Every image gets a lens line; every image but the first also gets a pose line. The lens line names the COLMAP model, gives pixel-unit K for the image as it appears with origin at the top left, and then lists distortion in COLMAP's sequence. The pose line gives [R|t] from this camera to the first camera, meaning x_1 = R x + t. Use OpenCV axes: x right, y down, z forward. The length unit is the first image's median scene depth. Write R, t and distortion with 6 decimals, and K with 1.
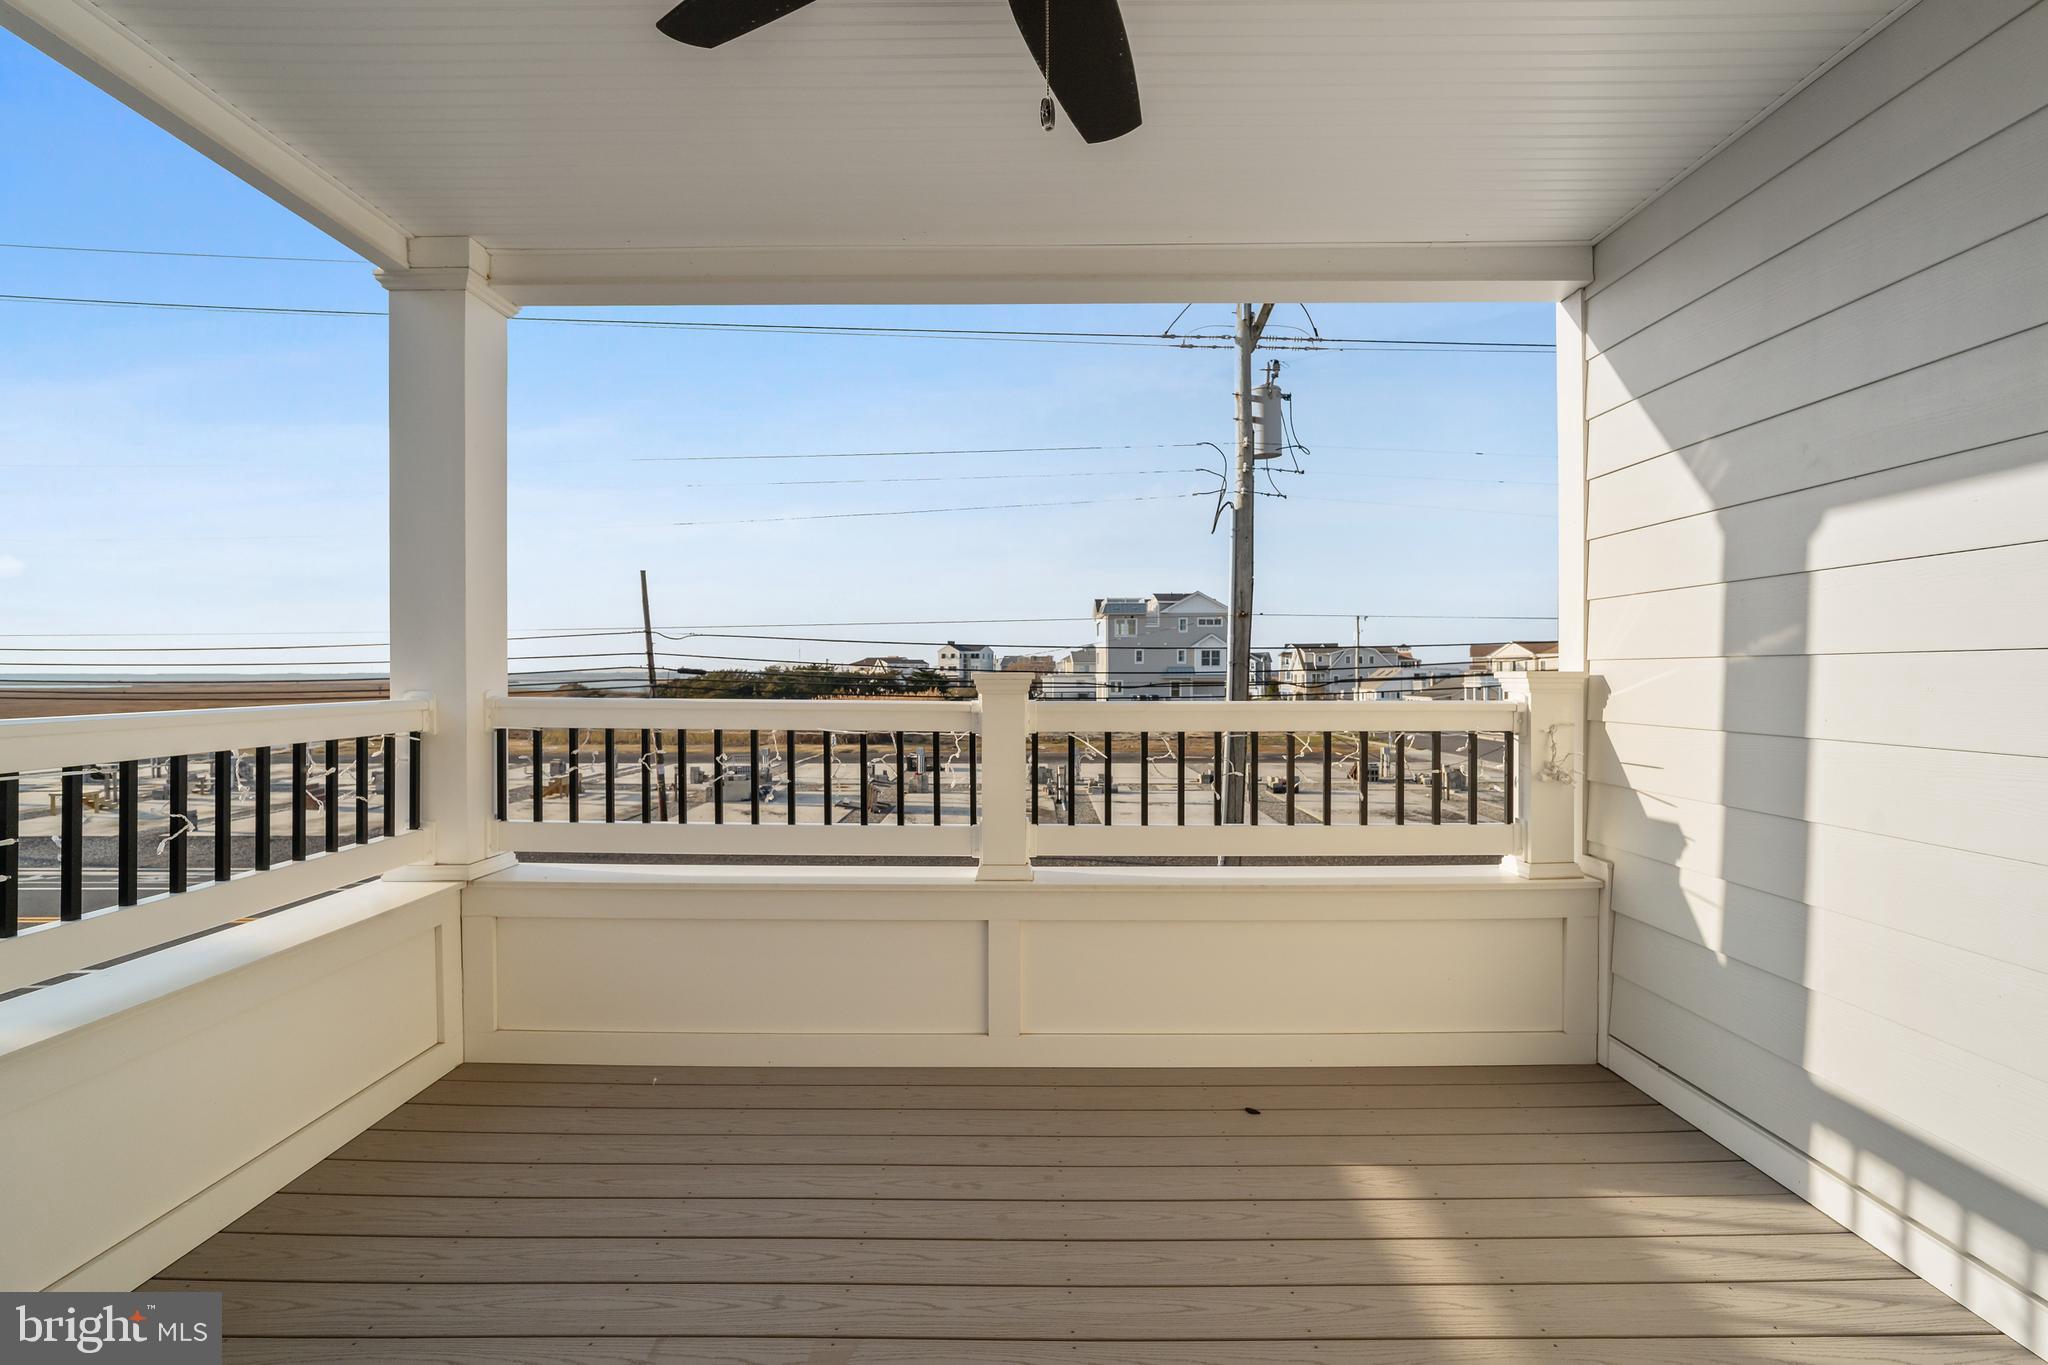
lens RADIAL K [[986.0, 0, 1008.0], [0, 986.0, 677.0], [0, 0, 1]] dist [-0.021781, 0.014168]
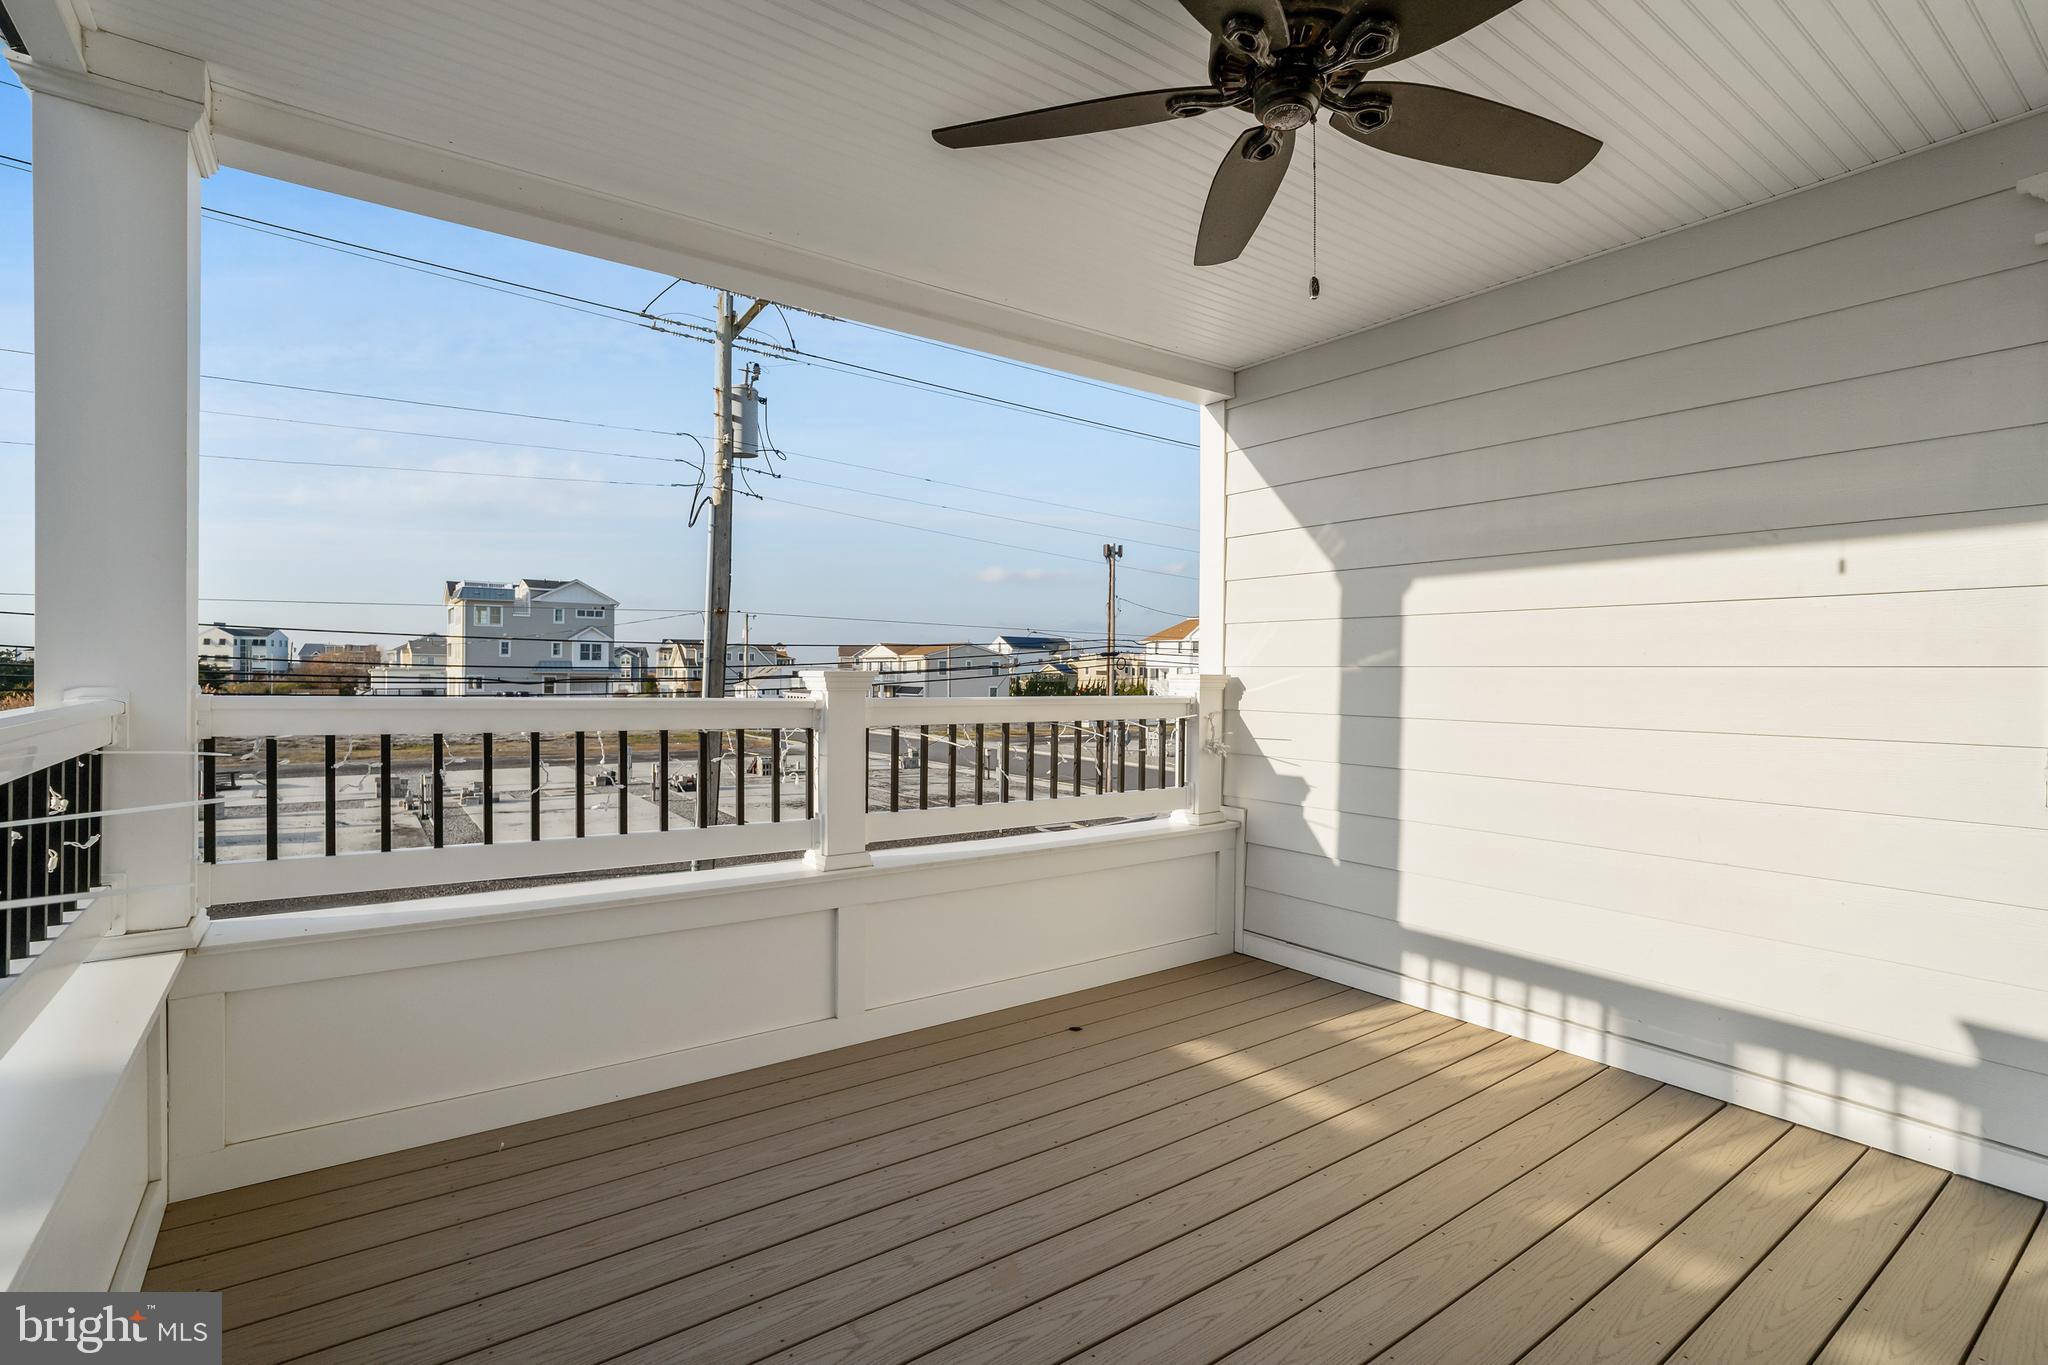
lens RADIAL K [[984.6, 0, 1035.1], [0, 984.6, 673.8], [0, 0, 1]] dist [-0.001163, 0.000047]
pose [[0.798303, 0.009817, 0.602176, -0.187006], [-0.009932, 0.999946, -0.003134, 0.000190], [-0.602174, -0.003479, 0.798358, 0.015585]]
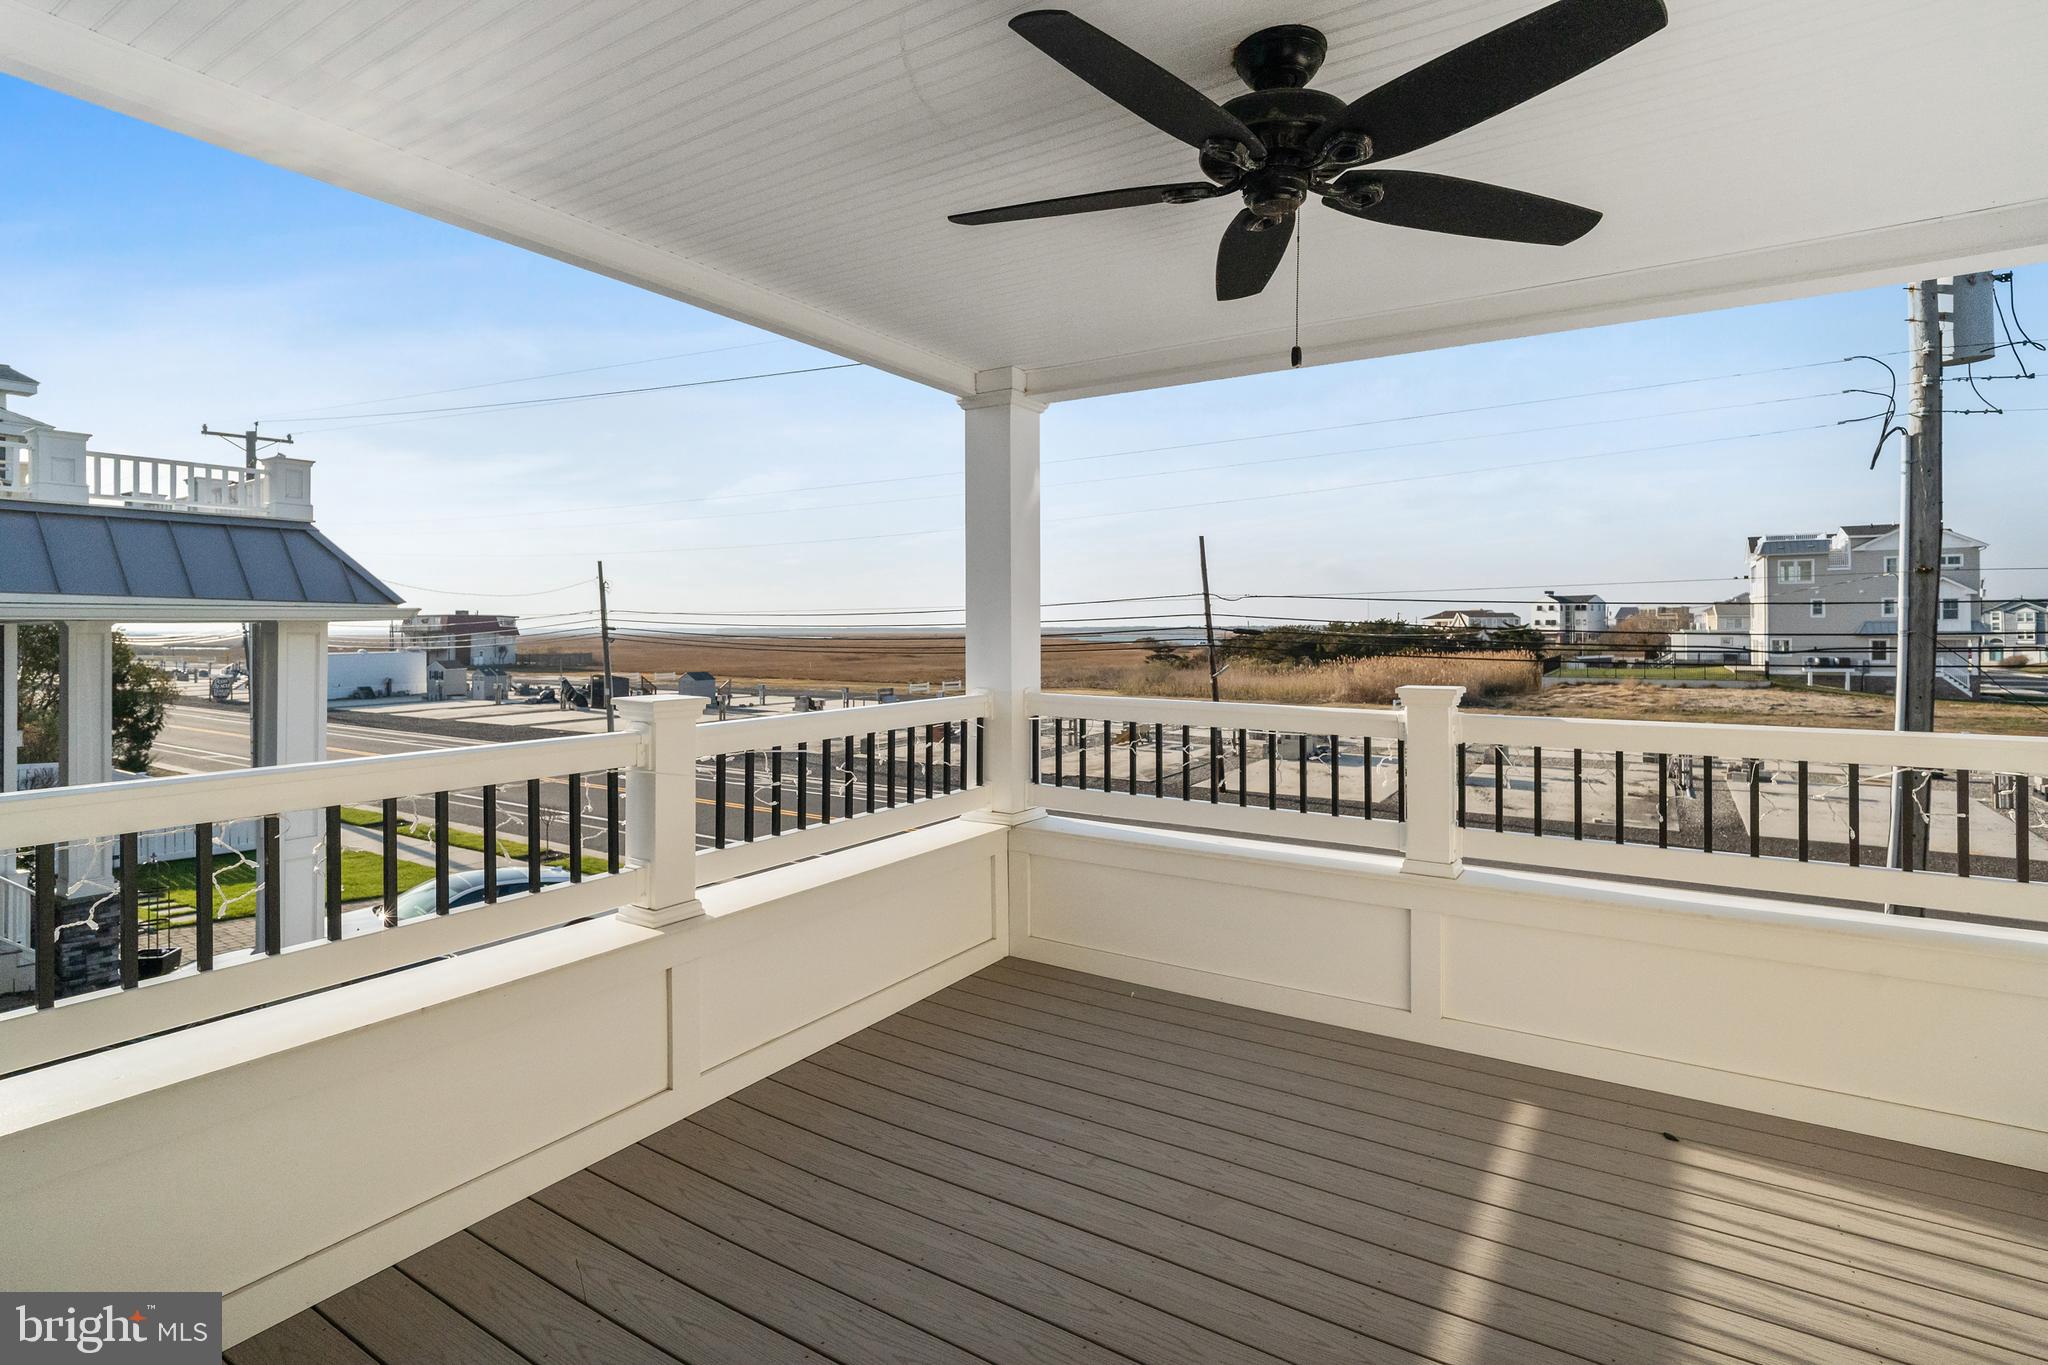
lens RADIAL K [[1003.4, 0, 1012.2], [0, 1003.4, 627.7], [0, 0, 1]] dist [-0.003434, -0.000494]
pose [[0.850628, 0.002328, -0.525764, 0.074548], [-0.003168, 0.999995, -0.000697, -0.027113], [0.525759, 0.002259, 0.850630, -0.080025]]
